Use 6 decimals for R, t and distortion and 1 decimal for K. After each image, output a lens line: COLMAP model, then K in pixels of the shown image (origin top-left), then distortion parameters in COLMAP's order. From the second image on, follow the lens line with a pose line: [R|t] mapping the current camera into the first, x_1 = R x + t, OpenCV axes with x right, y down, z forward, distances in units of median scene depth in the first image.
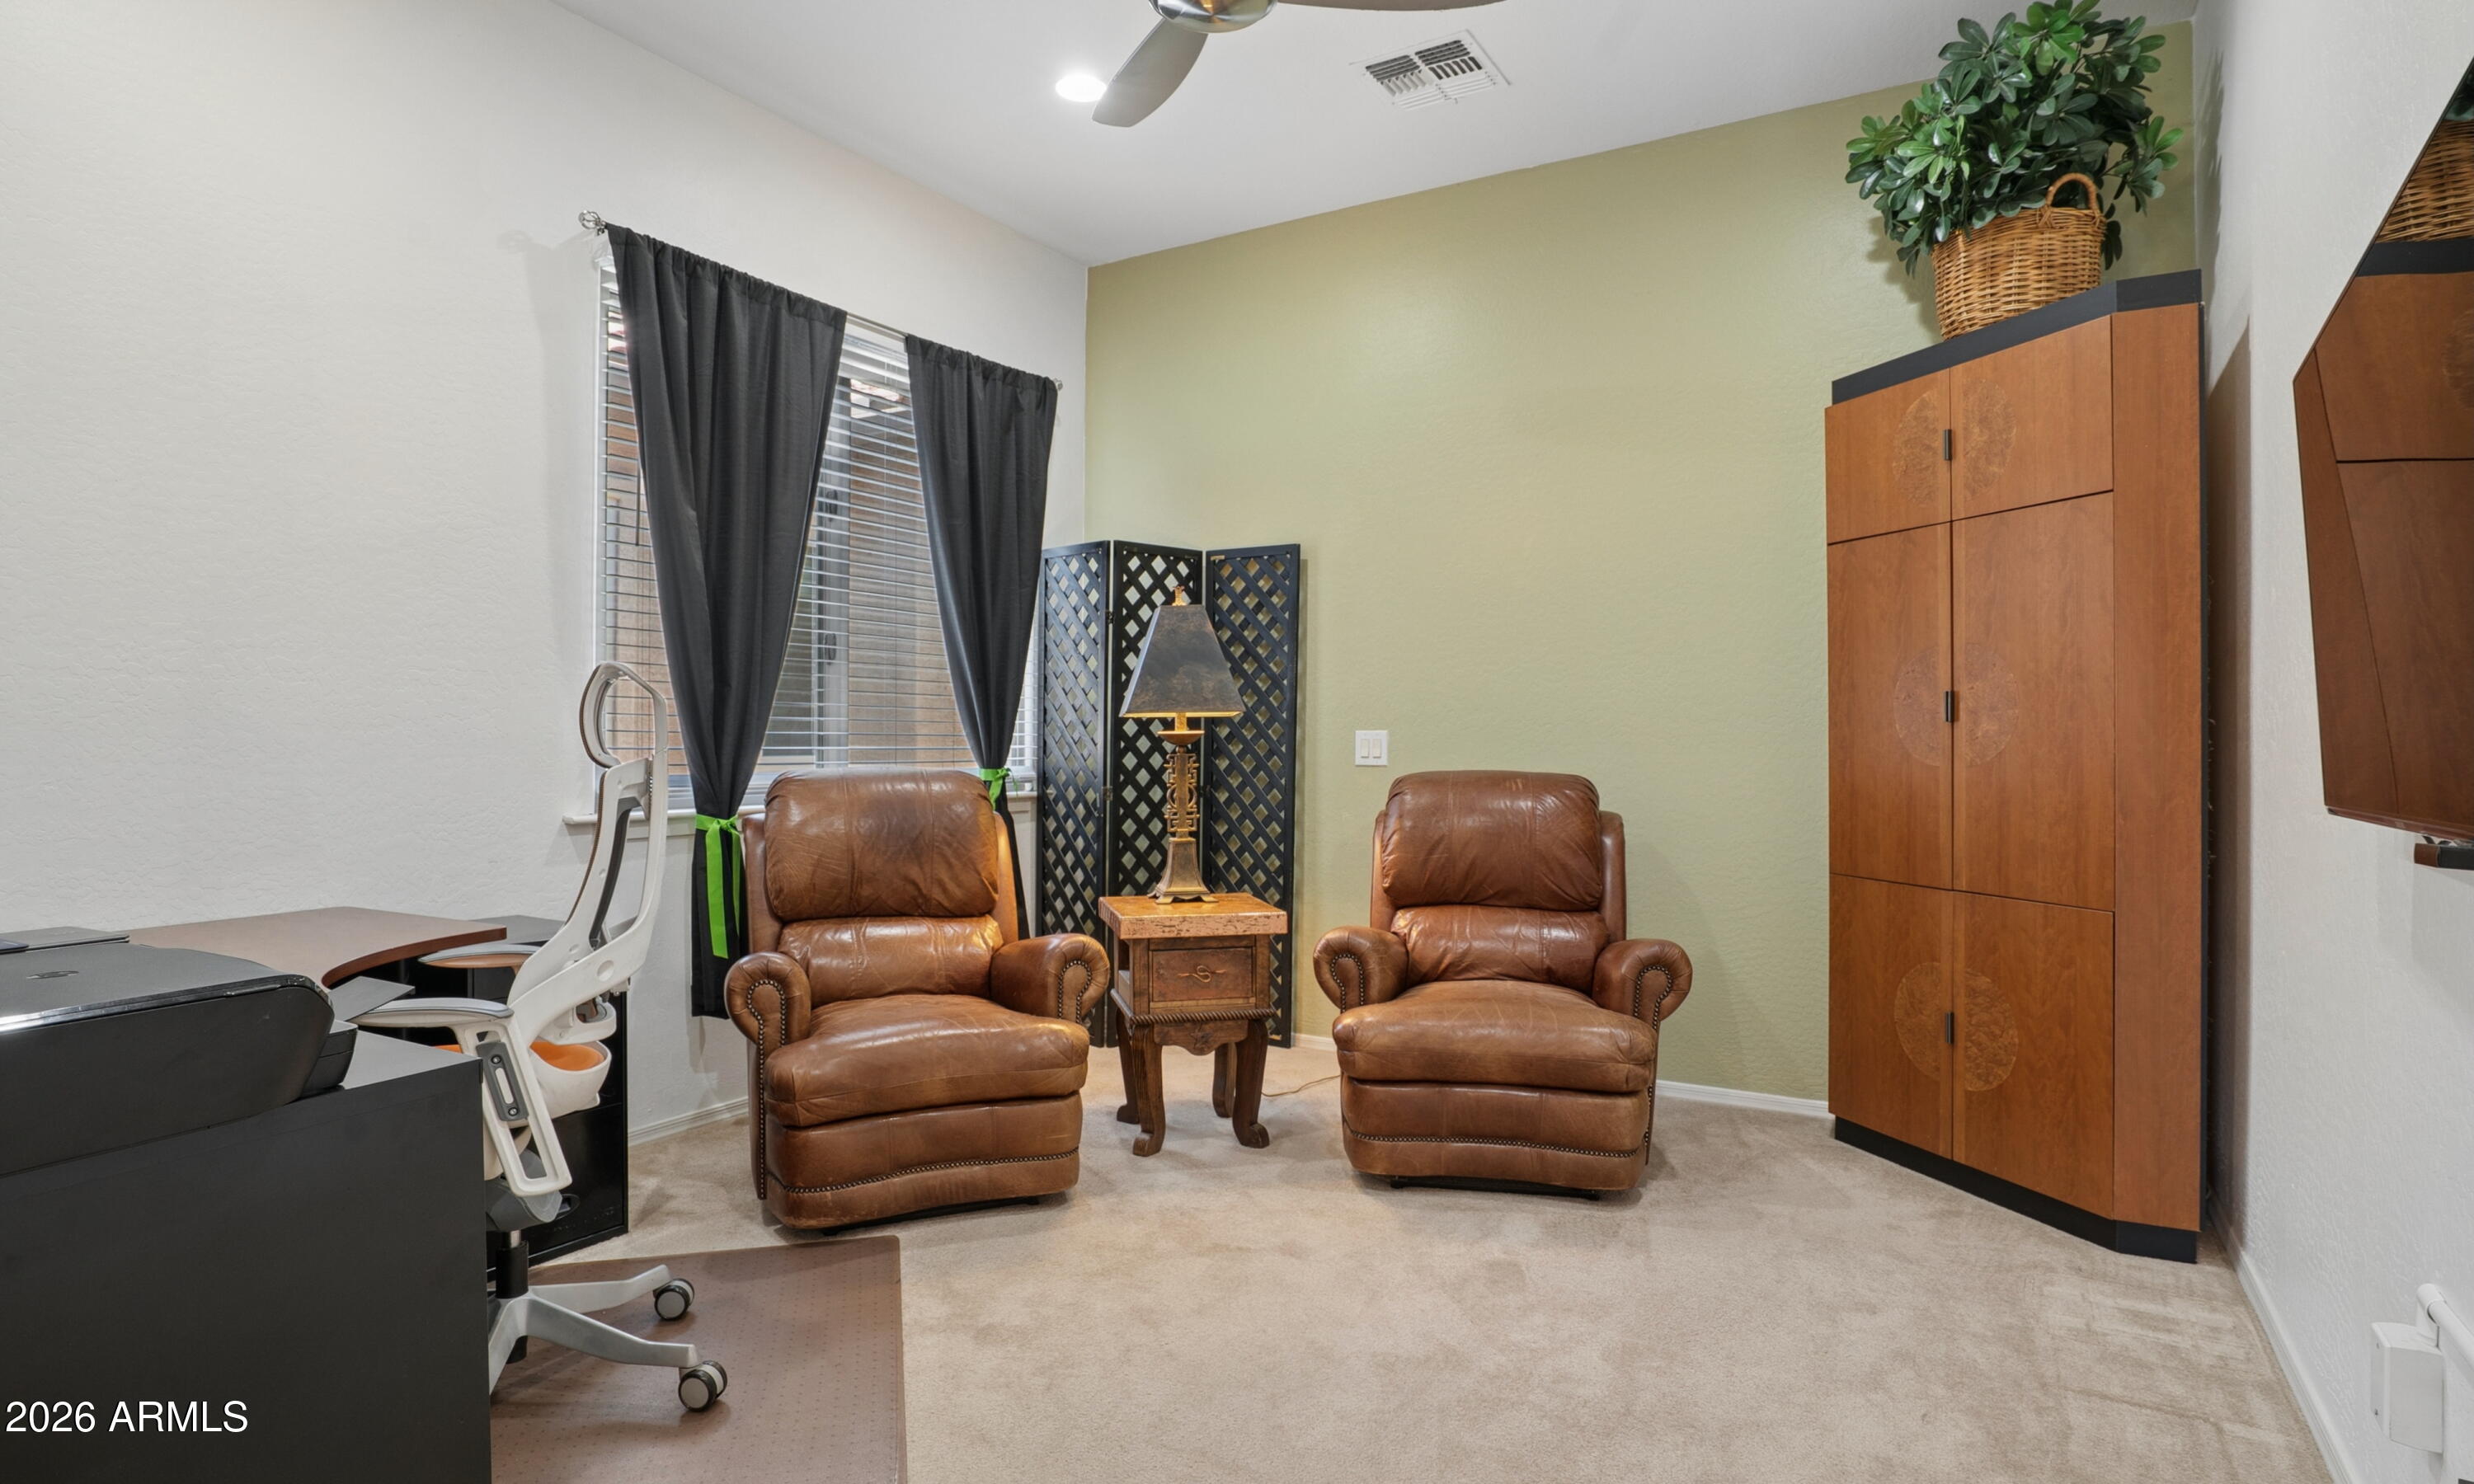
lens RADIAL K [[1287.5, 0, 1237.0], [0, 1287.5, 742.0], [0, 0, 1]] dist [-0.061704, 0.029629]
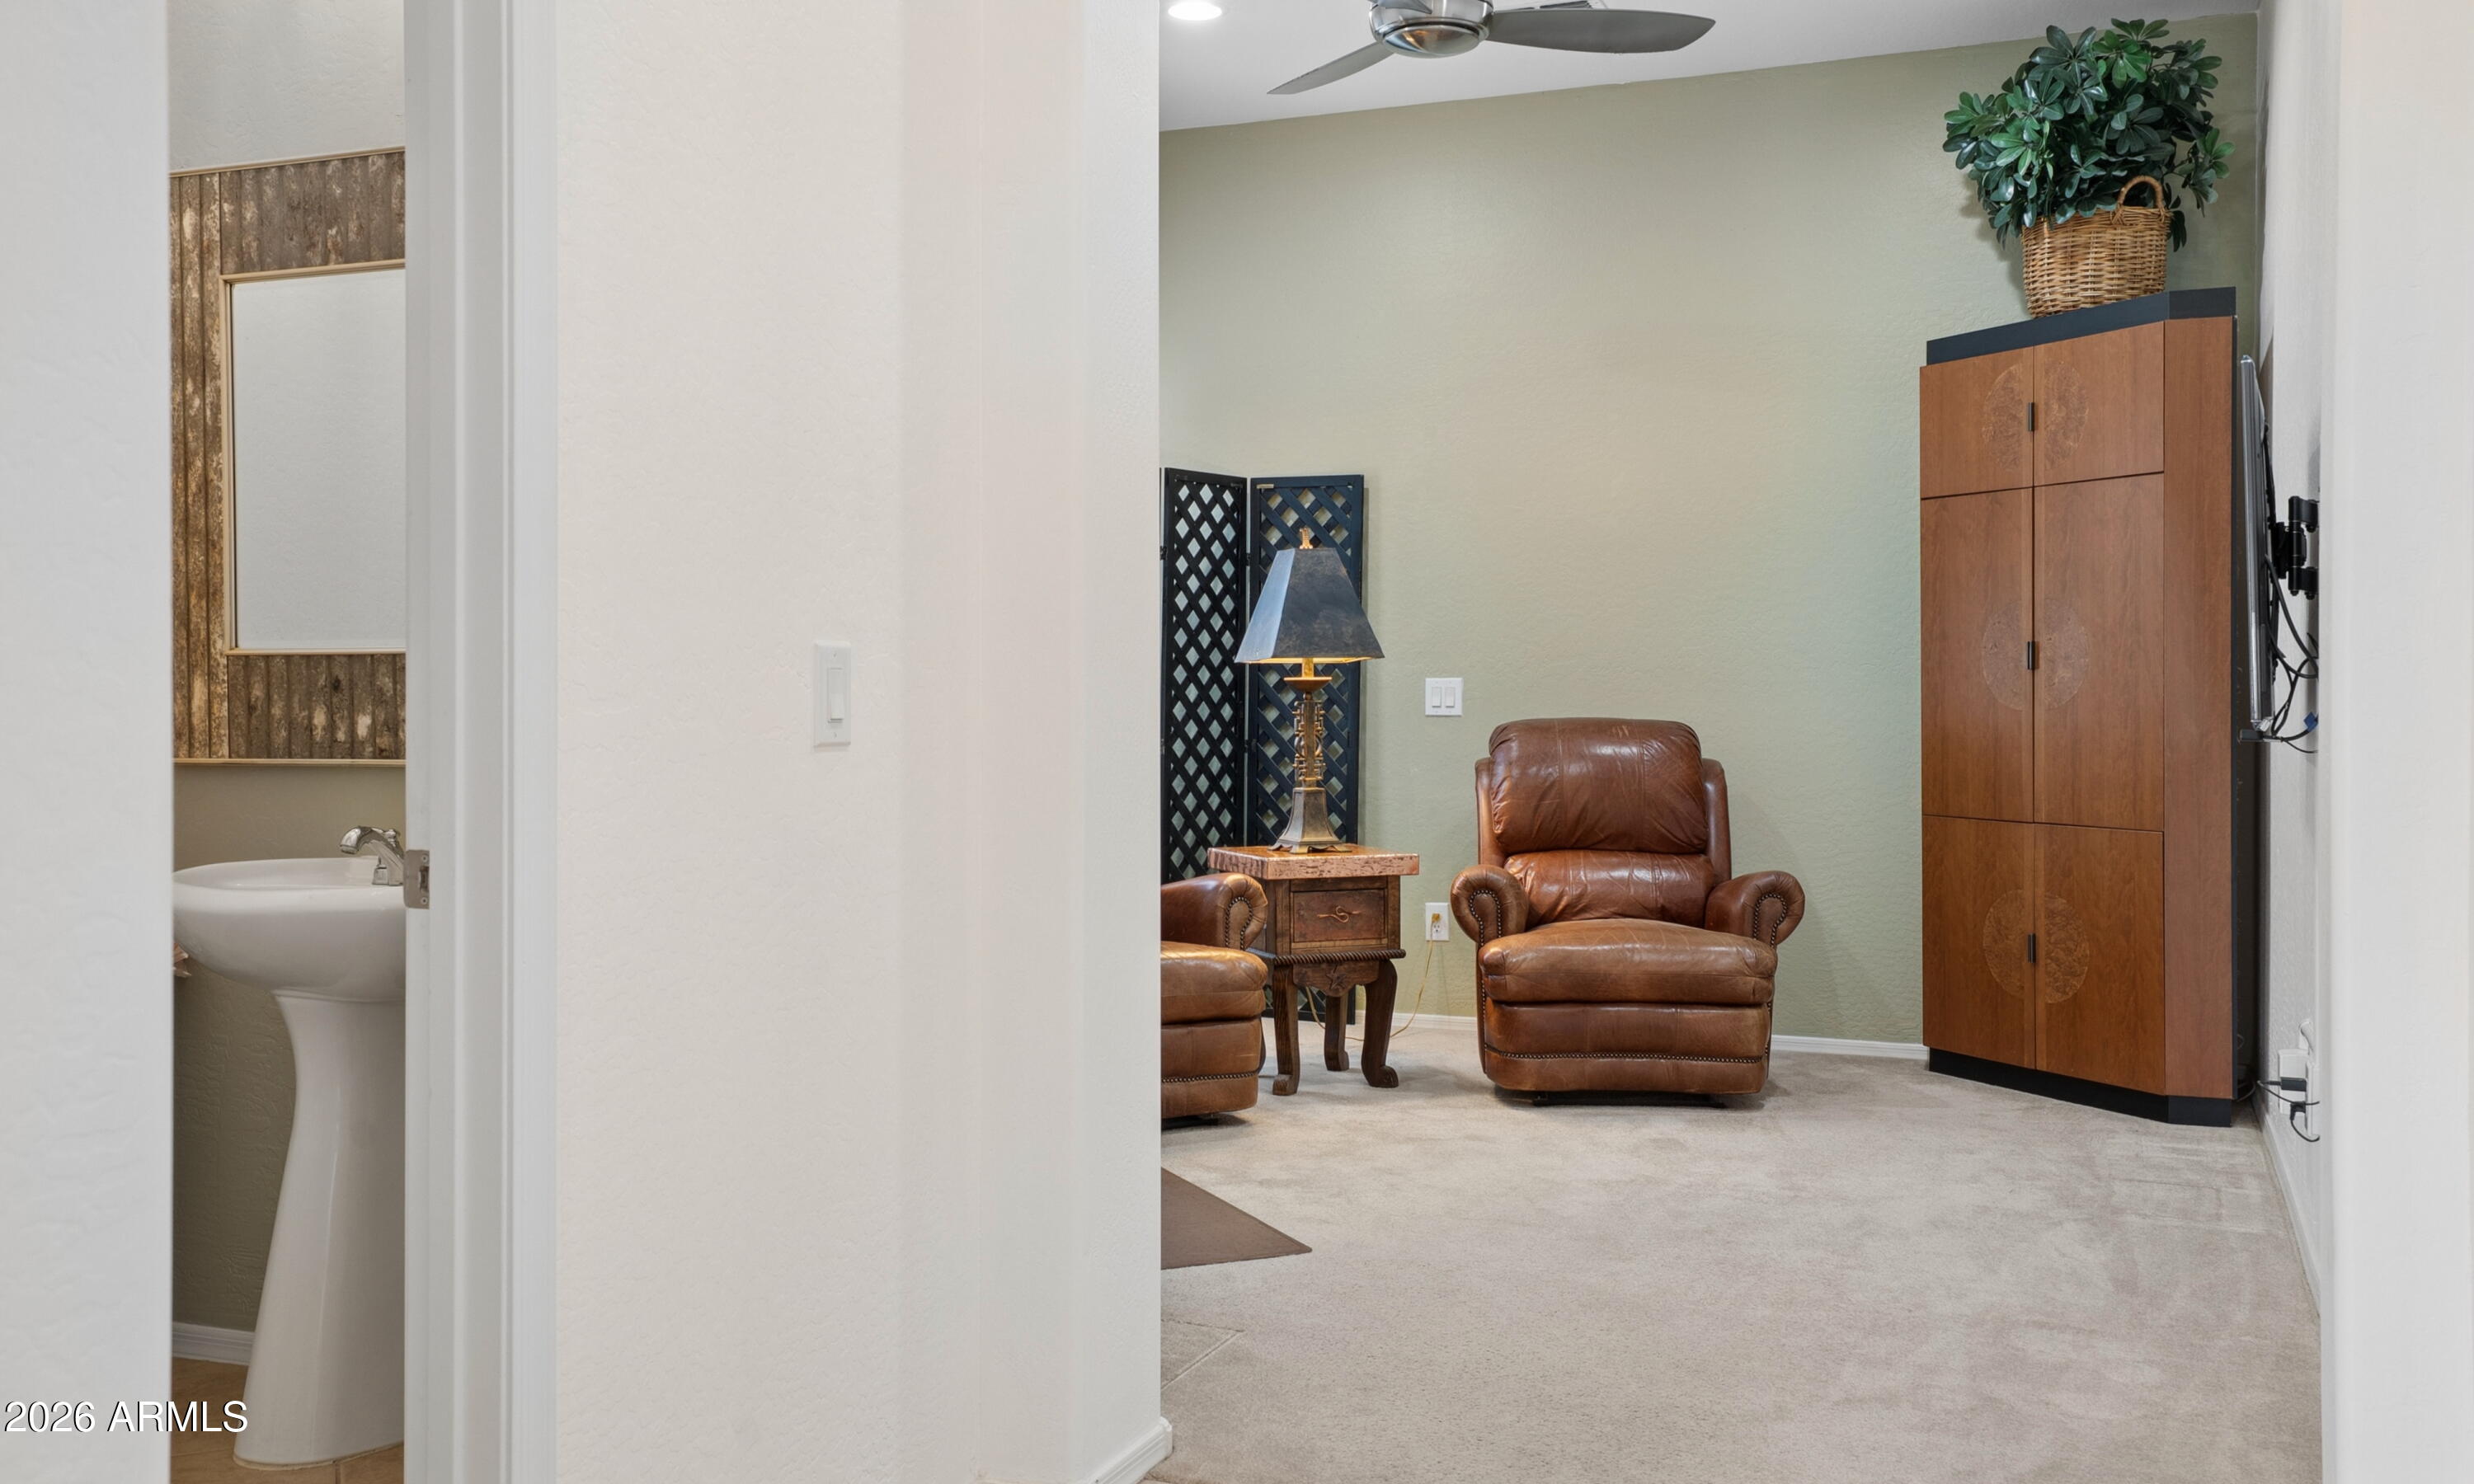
lens RADIAL K [[2194.8, 0, 1237.6], [0, 2194.8, 711.0], [0, 0, 1]] dist [0.013837, 0.007981]
pose [[0.987766, -0.000502, 0.155943, -0.412463], [0.000011, 0.999995, 0.003150, 0.014046], [-0.155944, -0.003109, 0.987761, -0.773776]]
